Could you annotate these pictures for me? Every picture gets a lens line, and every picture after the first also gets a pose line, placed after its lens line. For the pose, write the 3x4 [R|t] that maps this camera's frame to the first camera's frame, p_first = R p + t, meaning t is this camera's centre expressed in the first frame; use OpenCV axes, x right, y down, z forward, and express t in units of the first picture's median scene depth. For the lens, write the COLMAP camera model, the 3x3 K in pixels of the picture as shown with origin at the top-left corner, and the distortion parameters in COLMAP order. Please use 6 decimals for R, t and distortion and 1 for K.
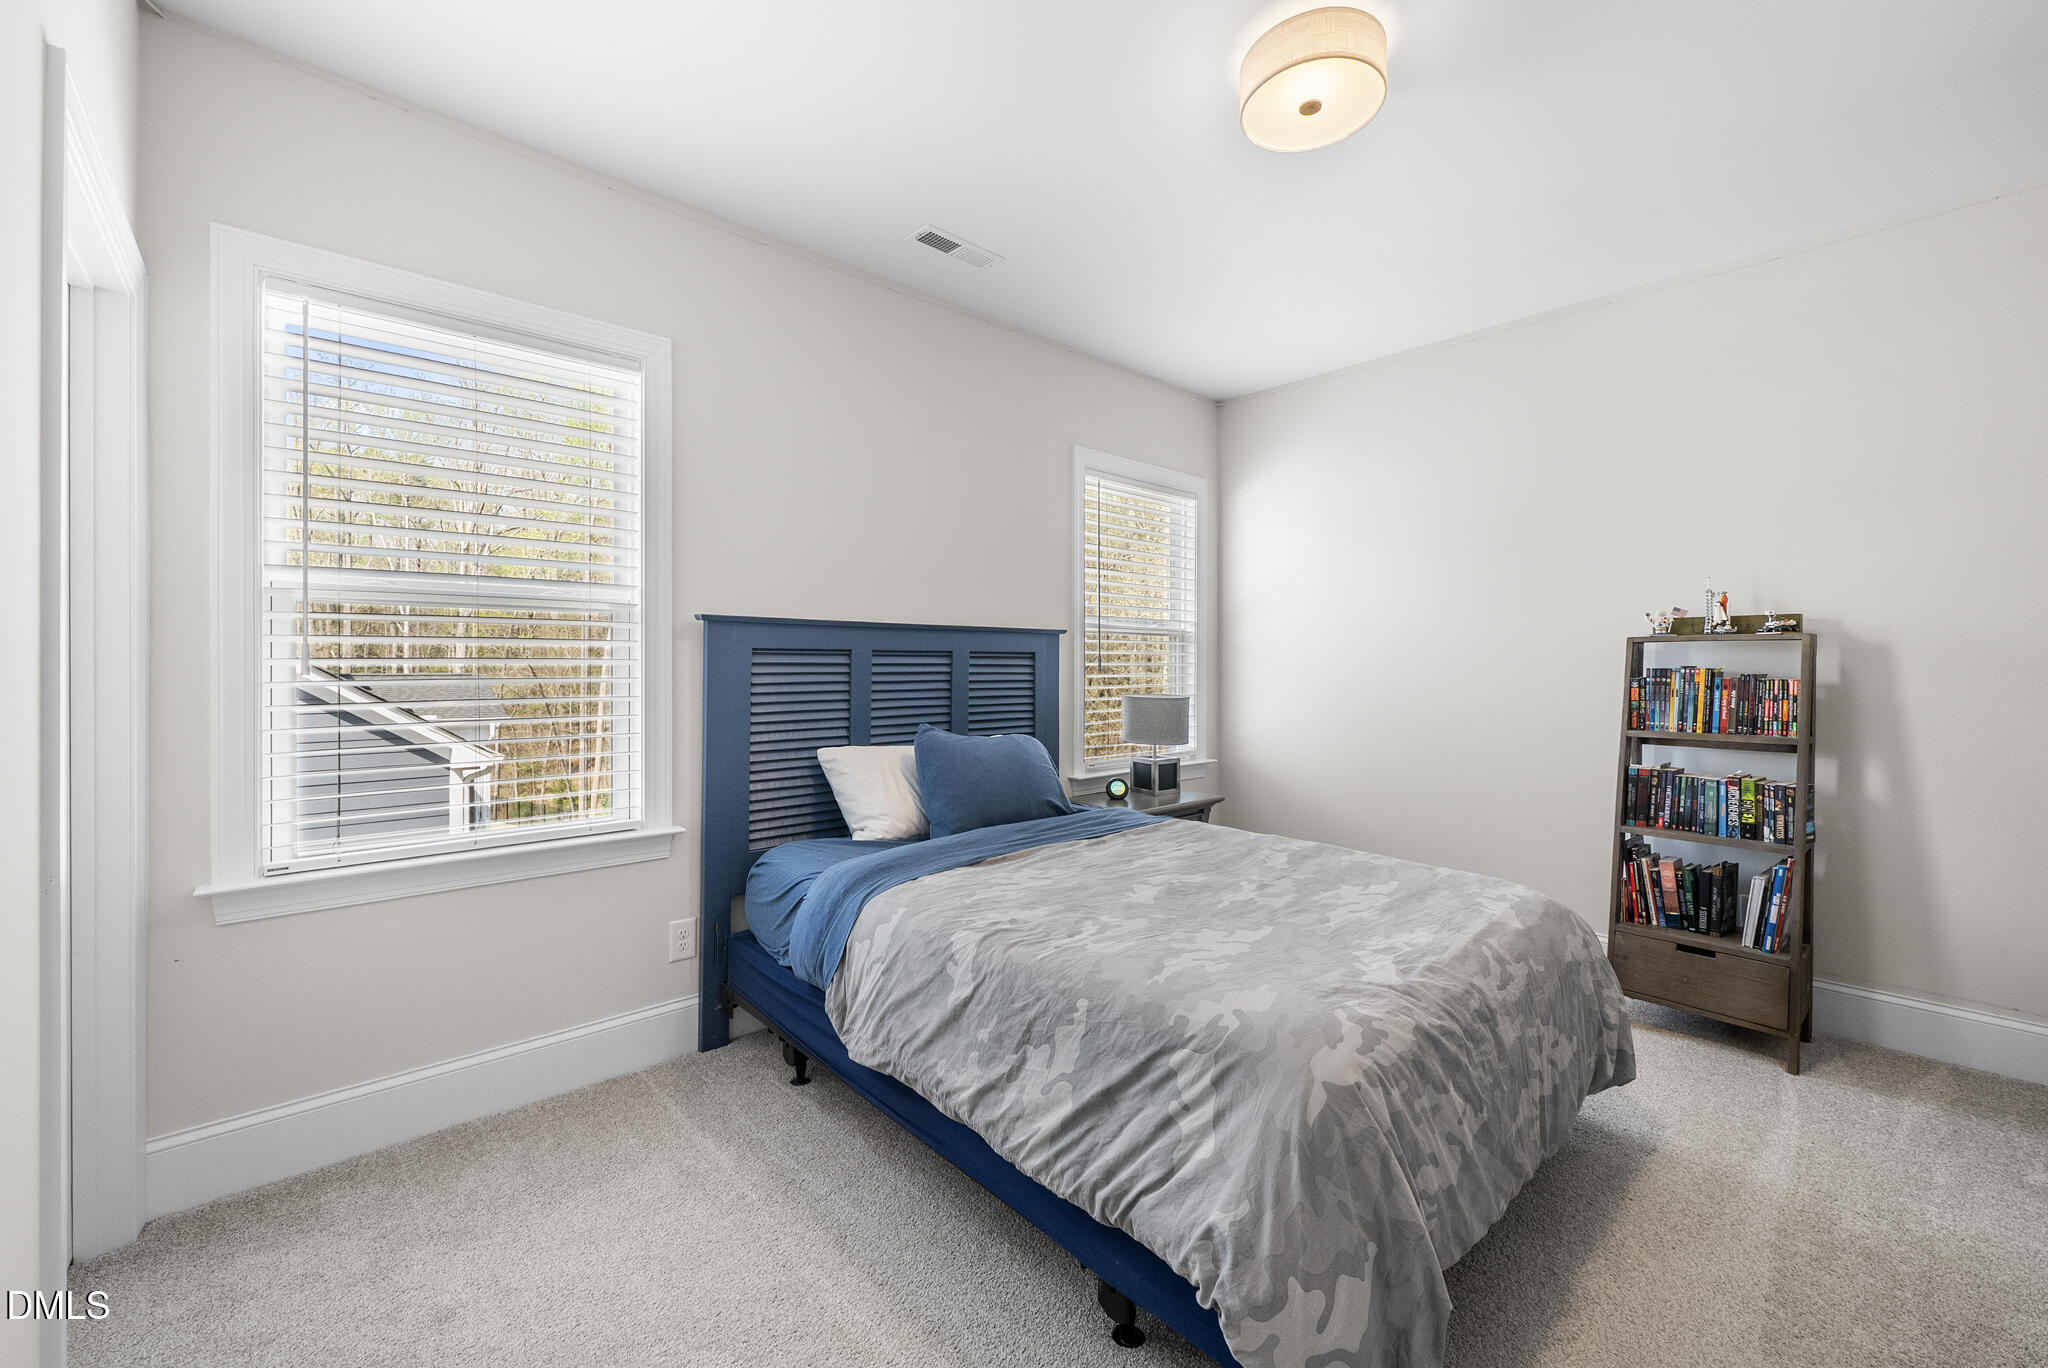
lens RADIAL K [[813.5, 0, 1021.4], [0, 813.5, 677.0], [0, 0, 1]] dist [-0.005135, -0.000017]
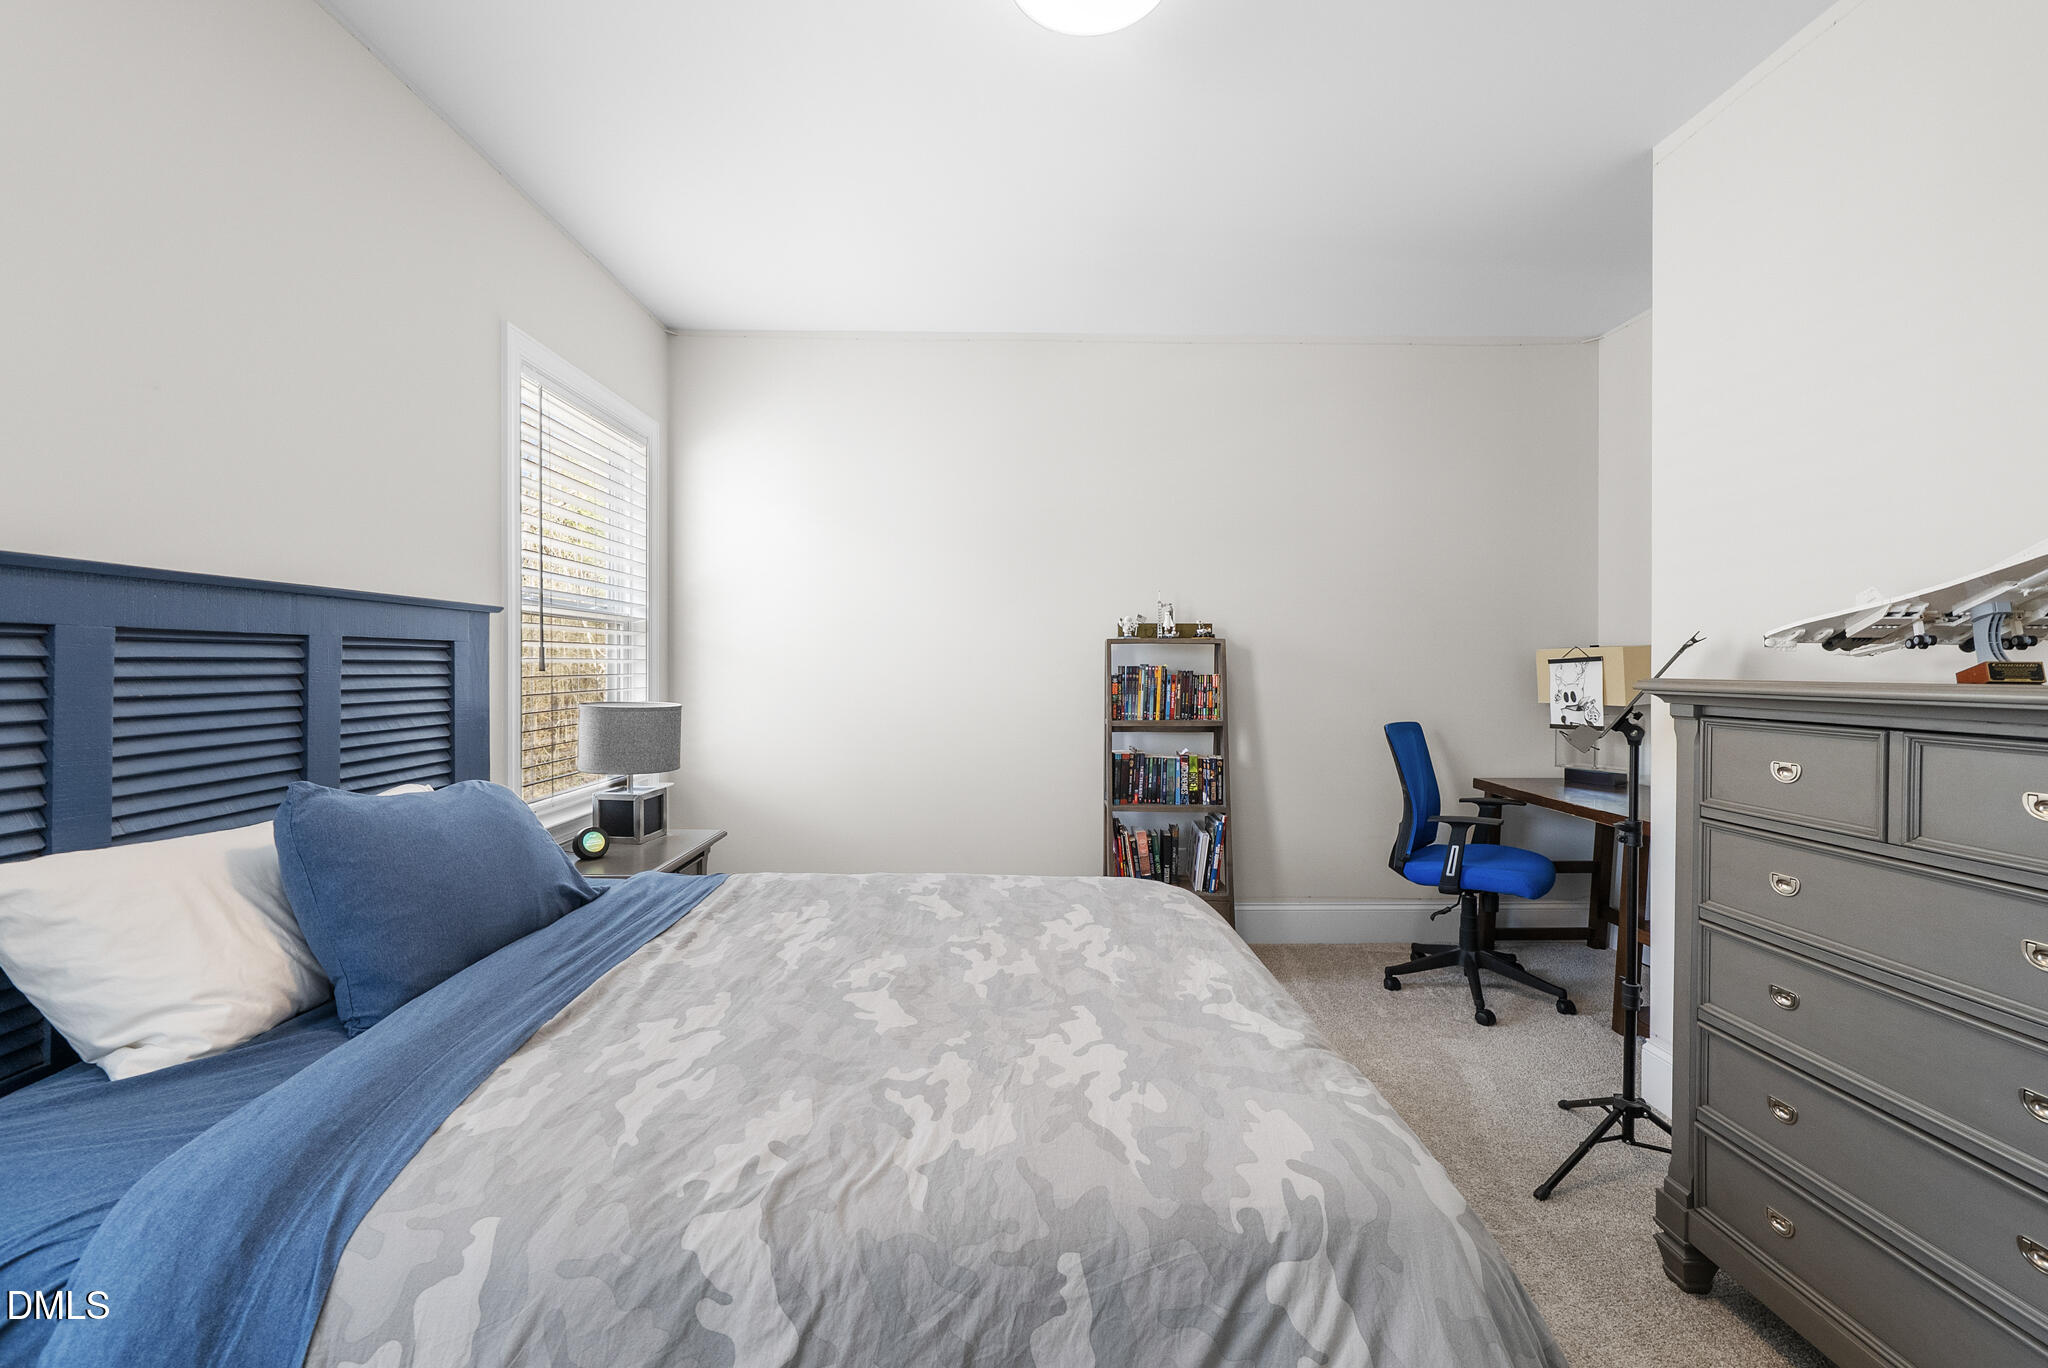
lens RADIAL K [[813.5, 0, 1021.4], [0, 813.5, 677.0], [0, 0, 1]] dist [-0.005135, -0.000017]
pose [[0.659498, -0.010944, 0.751627, -0.206350], [0.008117, 0.999939, 0.007438, -0.005629], [-0.751662, 0.001196, 0.659547, 0.368148]]
